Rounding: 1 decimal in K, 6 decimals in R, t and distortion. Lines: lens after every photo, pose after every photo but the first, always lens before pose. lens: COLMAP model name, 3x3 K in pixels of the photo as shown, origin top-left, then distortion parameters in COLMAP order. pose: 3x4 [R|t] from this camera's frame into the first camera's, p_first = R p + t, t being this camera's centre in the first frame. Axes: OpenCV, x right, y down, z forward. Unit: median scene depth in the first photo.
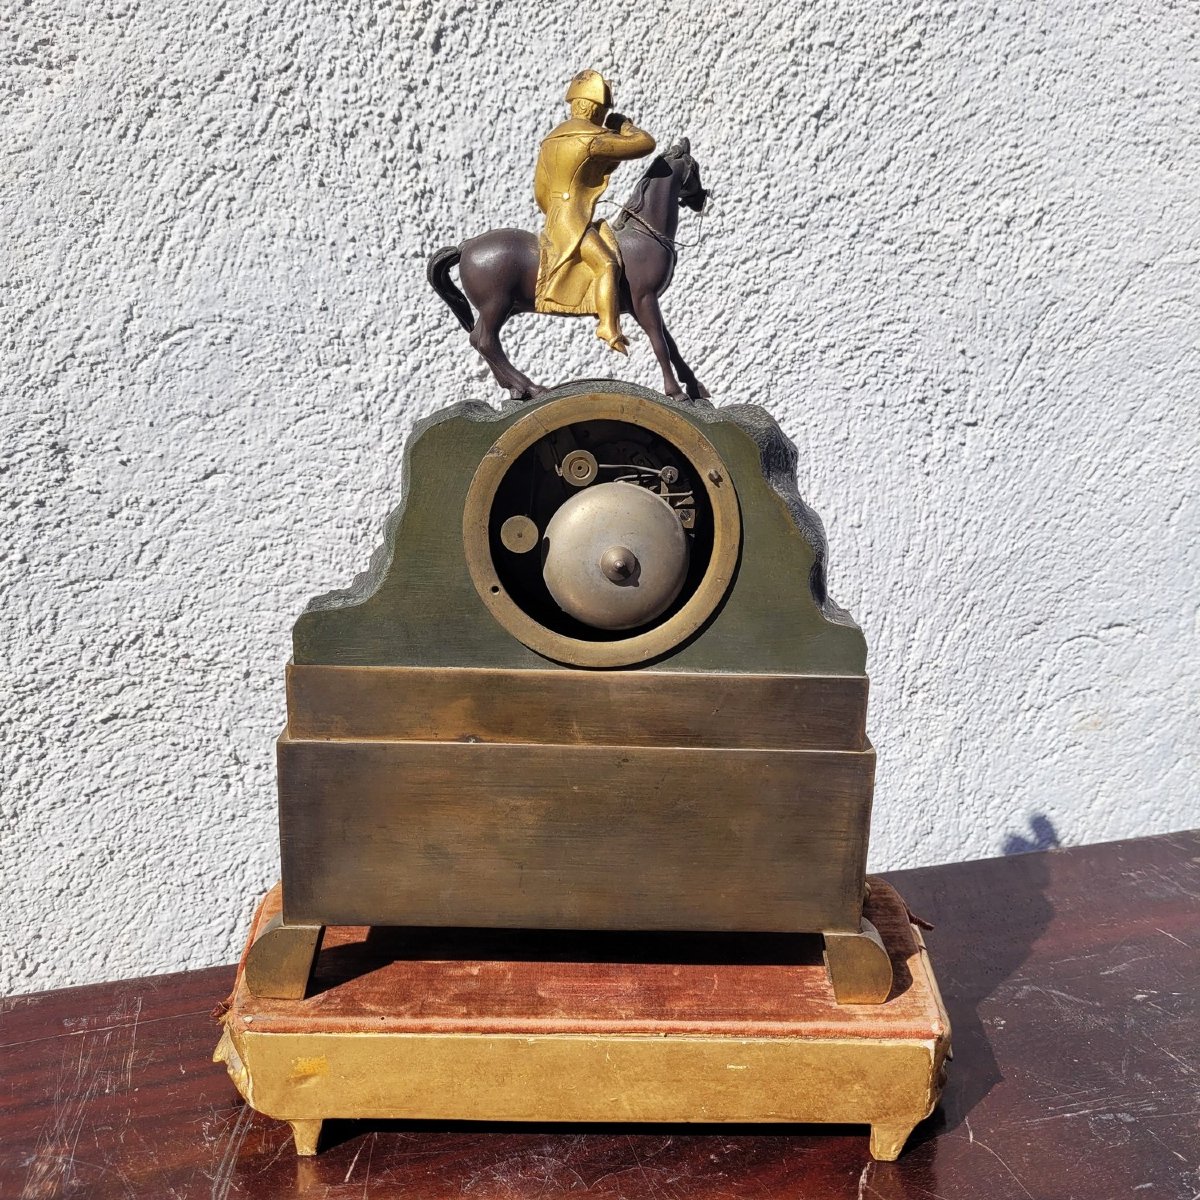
lens RADIAL K [[1289.2, 0, 596.4], [0, 1289.2, 673.9], [0, 0, 1]] dist [0.006805, 0.000000]
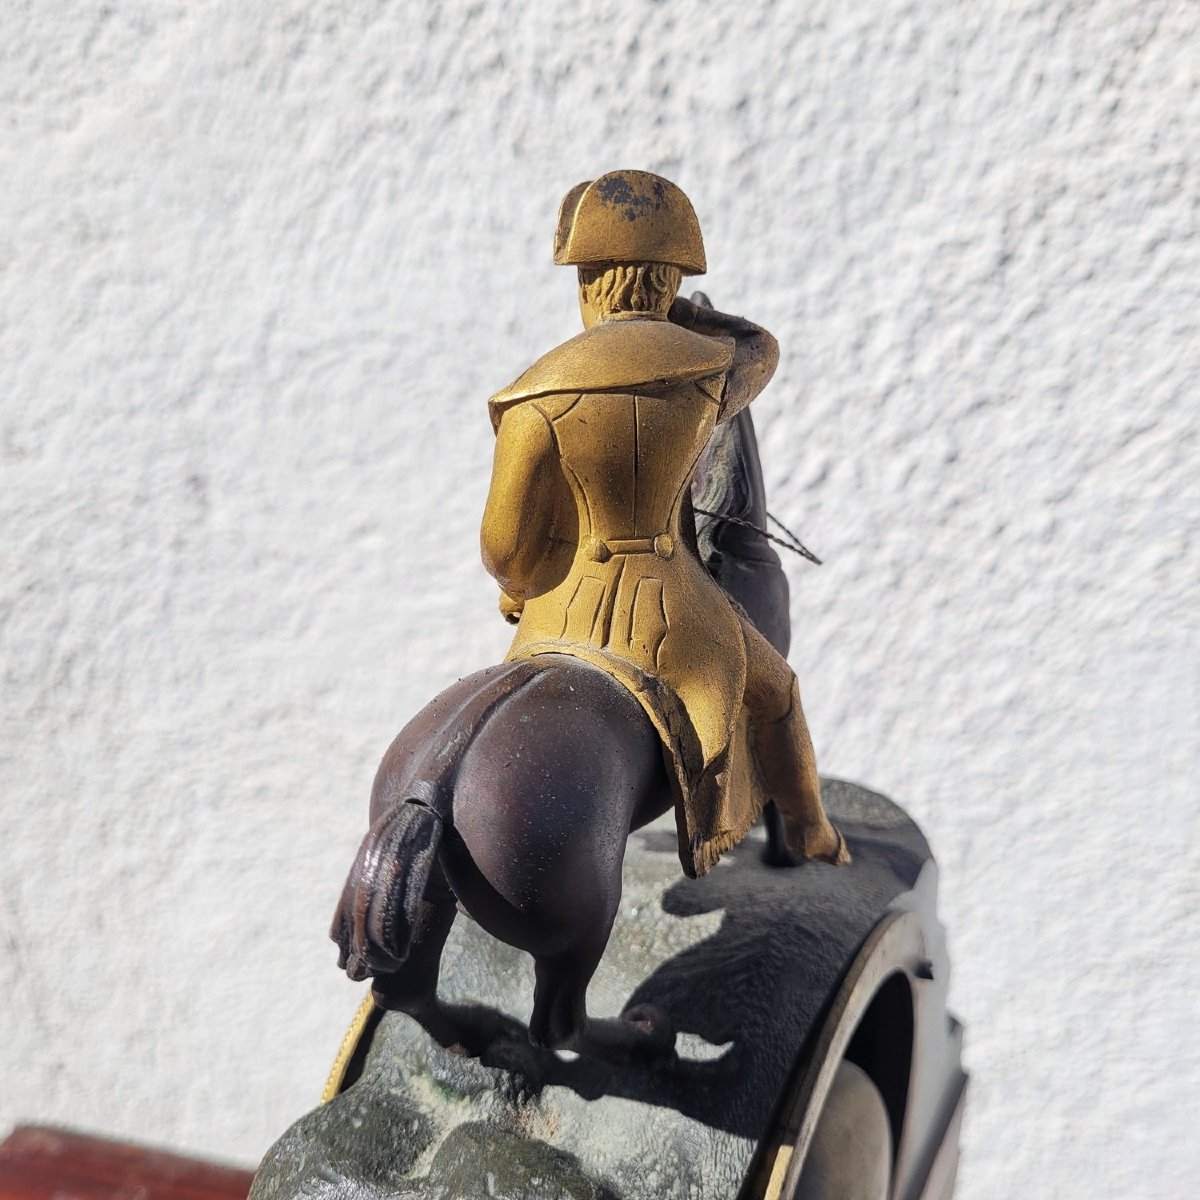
lens RADIAL K [[1259.7, 0, 601.4], [0, 1259.7, 598.5], [0, 0, 1]] dist [-0.026905, 0.000000]
pose [[0.867907, 0.200880, -0.454295, 0.162834], [-0.139064, 0.976269, 0.166011, -0.259150], [0.476863, -0.080906, 0.875246, 0.420287]]
